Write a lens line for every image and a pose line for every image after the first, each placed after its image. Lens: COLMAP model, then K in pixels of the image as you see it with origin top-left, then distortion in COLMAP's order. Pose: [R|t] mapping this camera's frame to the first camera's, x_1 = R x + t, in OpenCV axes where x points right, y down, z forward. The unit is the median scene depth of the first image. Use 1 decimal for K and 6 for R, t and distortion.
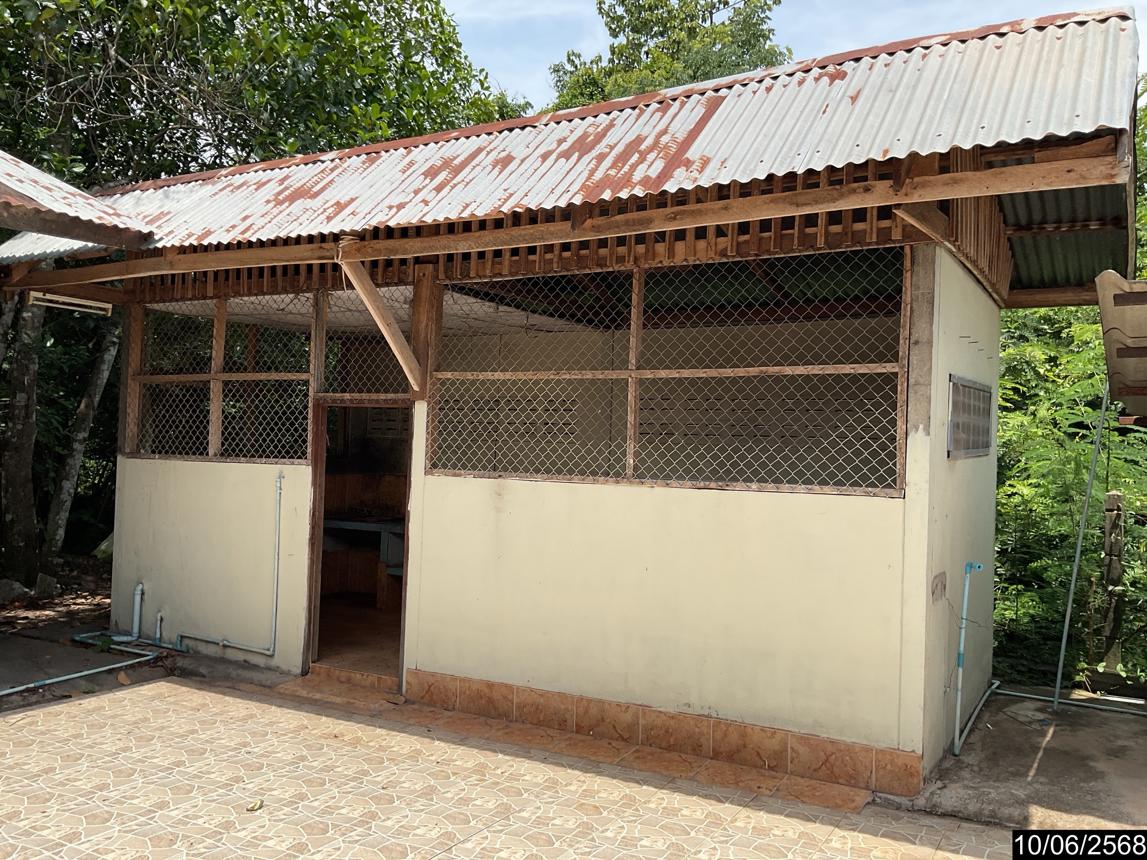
lens RADIAL K [[969.5, 0, 574.1], [0, 969.5, 431.0], [0, 0, 1]] dist [-0.002835, -0.010420]
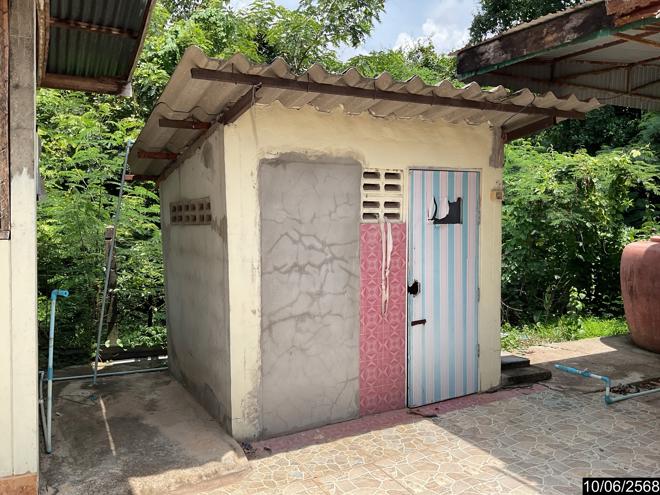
lens RADIAL K [[557.9, 0, 329.6], [0, 557.9, 244.8], [0, 0, 1]] dist [-0.002835, -0.010420]
pose [[0.539573, -0.067736, 0.839210, 0.025682], [-0.011119, 0.996098, 0.087548, 0.017855], [-0.841865, -0.056570, 0.536715, 0.362010]]
